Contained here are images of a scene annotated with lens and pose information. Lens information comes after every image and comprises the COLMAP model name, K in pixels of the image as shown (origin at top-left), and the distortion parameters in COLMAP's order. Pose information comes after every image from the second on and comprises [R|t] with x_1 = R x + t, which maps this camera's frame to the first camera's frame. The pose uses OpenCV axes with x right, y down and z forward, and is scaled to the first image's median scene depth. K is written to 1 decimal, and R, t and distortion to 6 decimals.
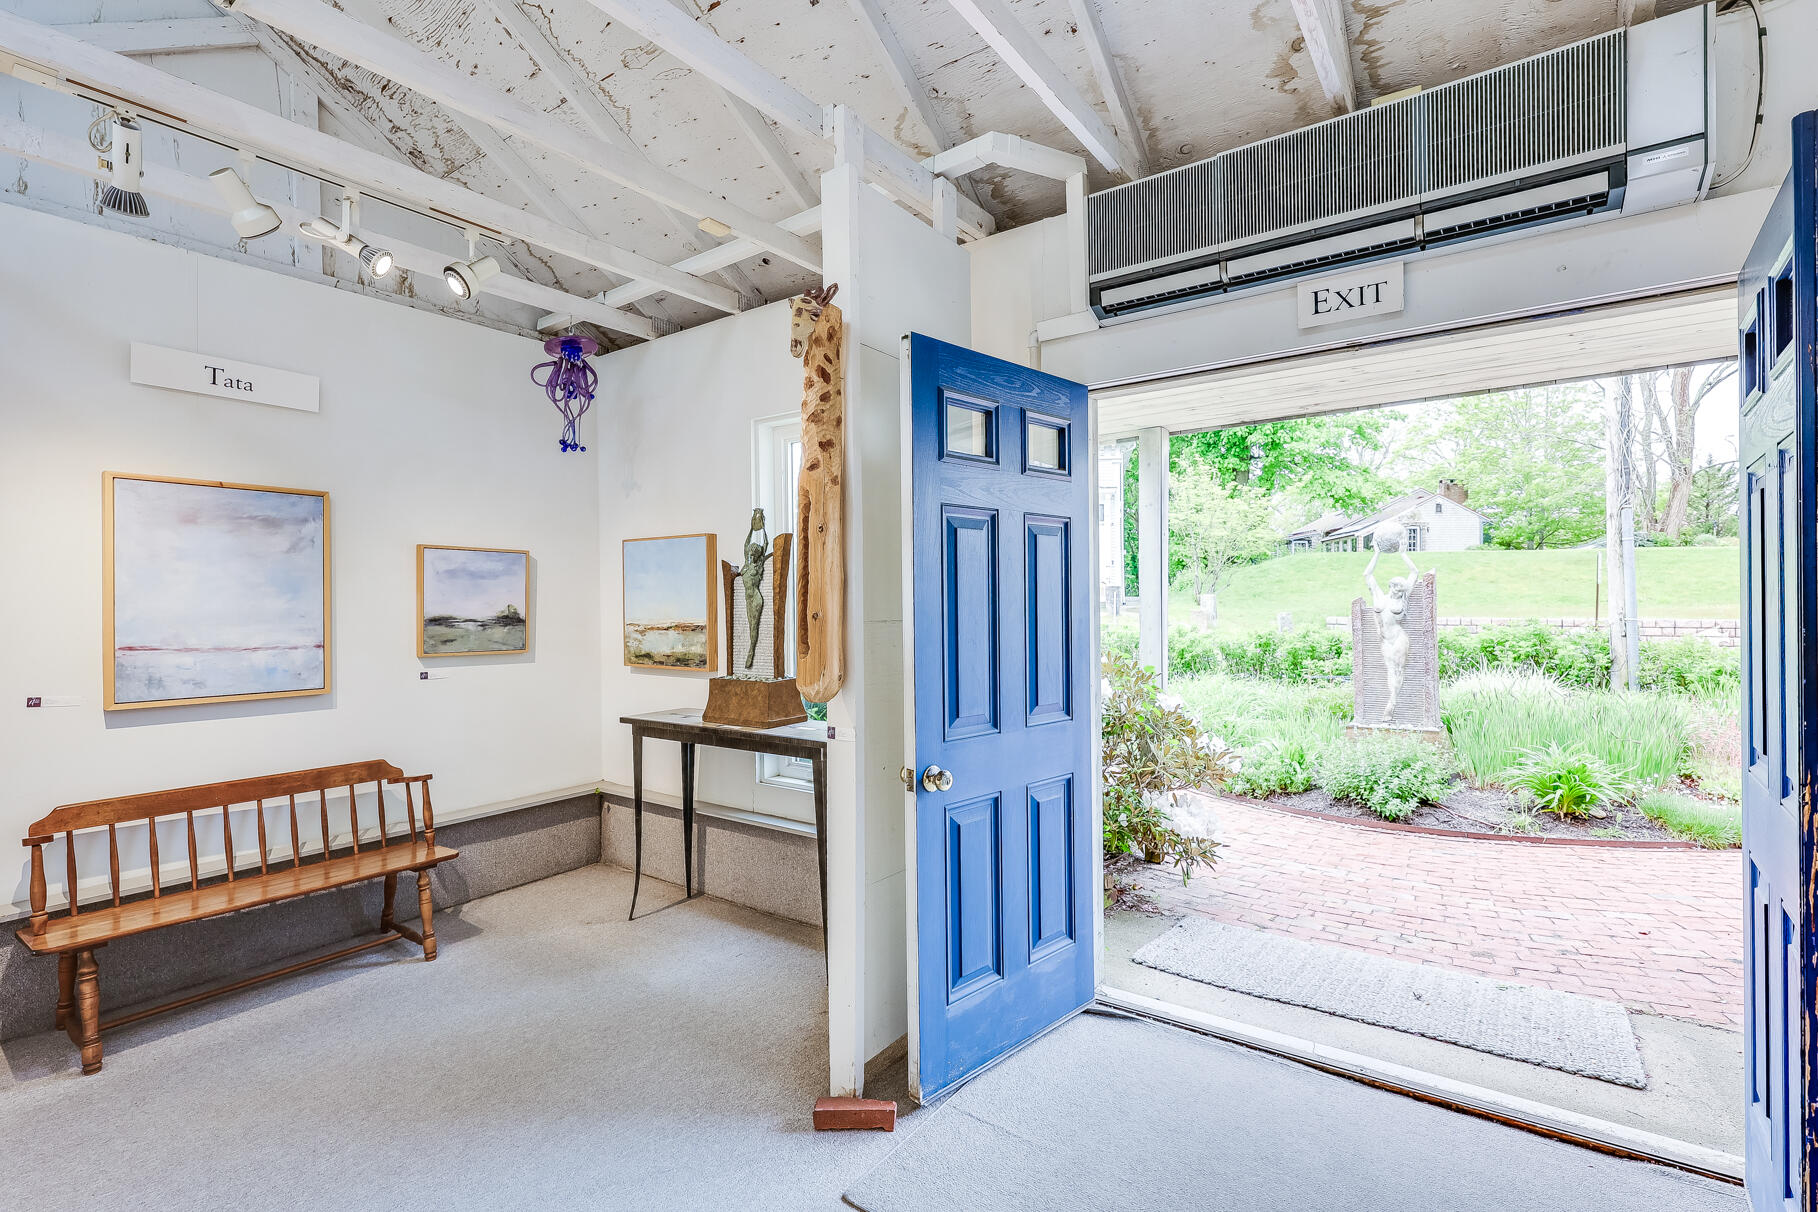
lens RADIAL K [[831.9, 0, 908.5], [0, 831.9, 606.0], [0, 0, 1]] dist [0.000976, 0.000010]
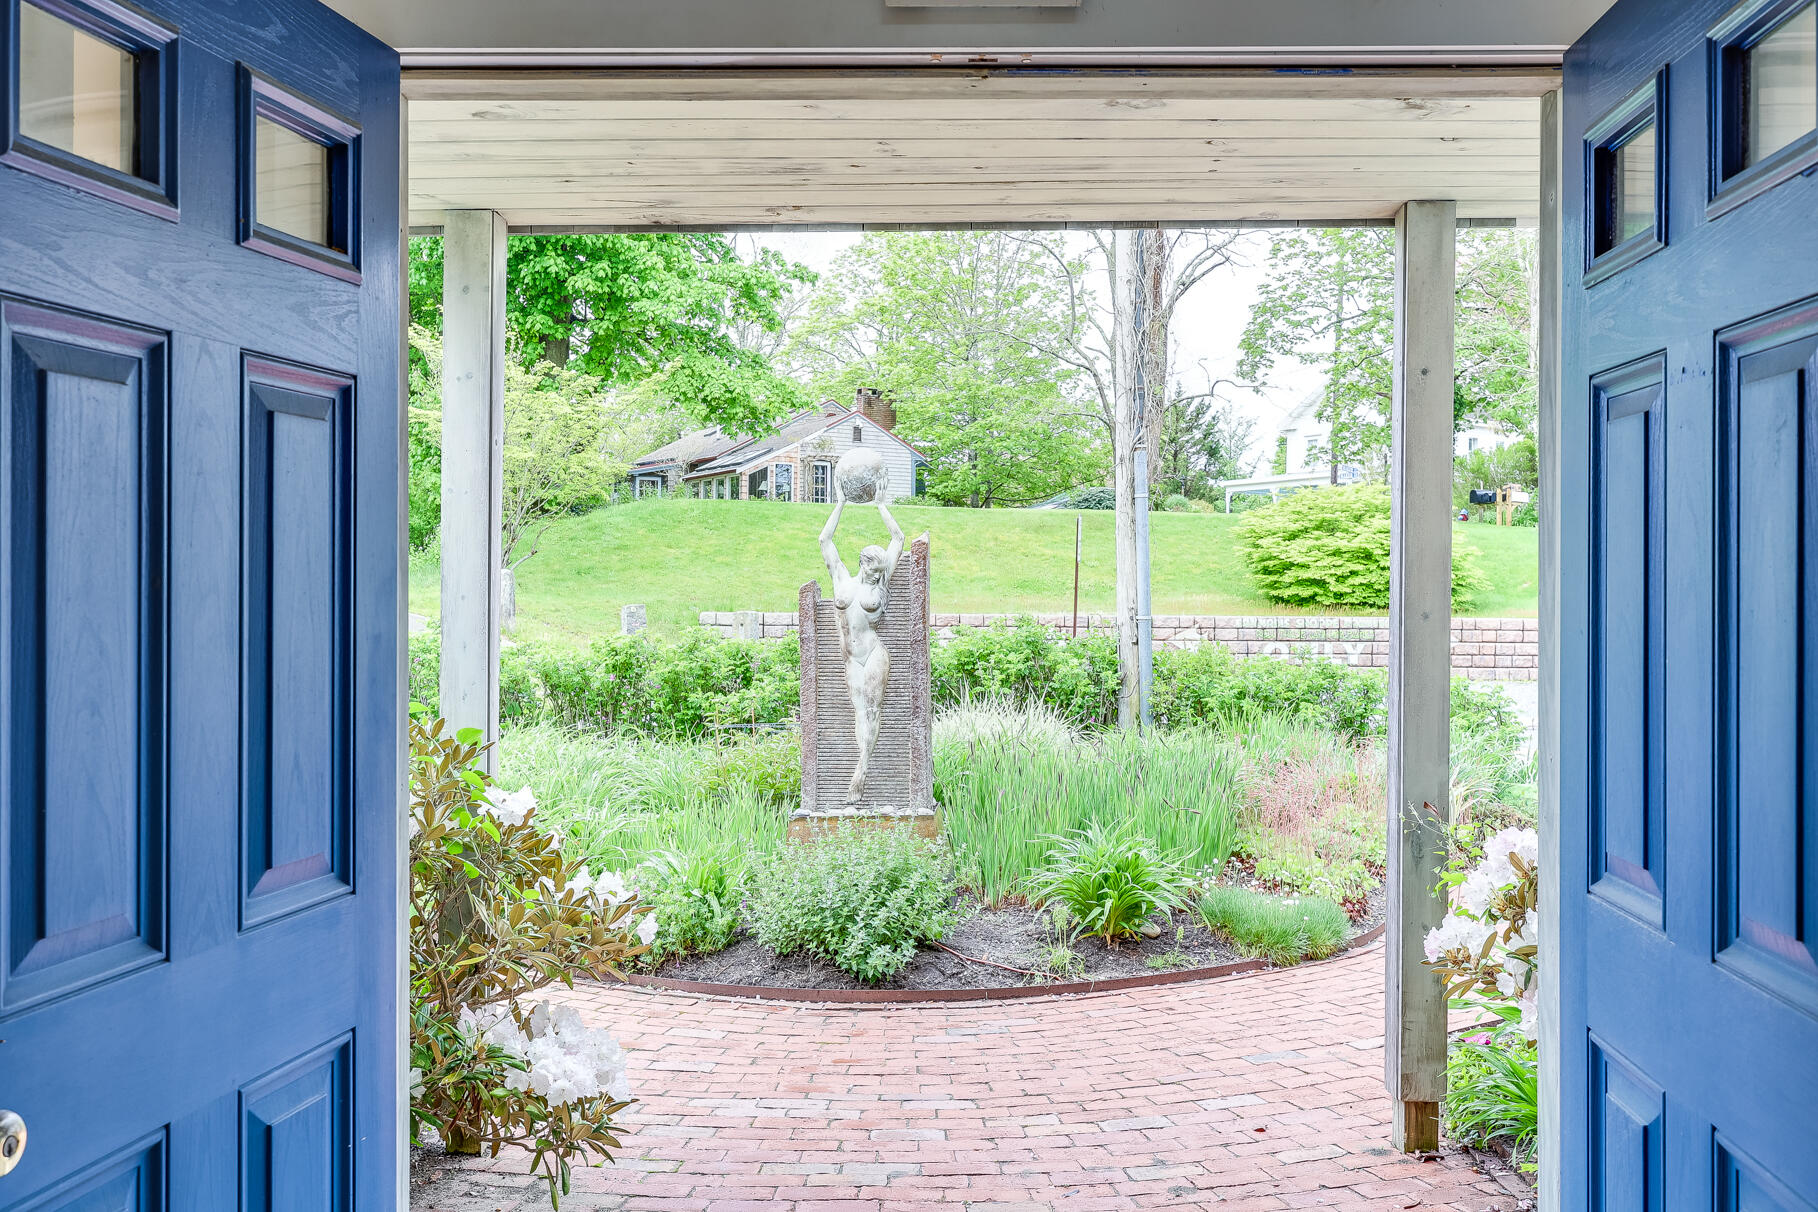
lens RADIAL K [[1591.6, 0, 915.8], [0, 1591.6, 577.1], [0, 0, 1]] dist [0.001336, -0.003739]
pose [[0.817862, 0.012408, 0.575281, -0.009854], [-0.007862, 0.999915, -0.010390, -0.002929], [-0.575361, 0.003975, 0.817890, 0.116060]]
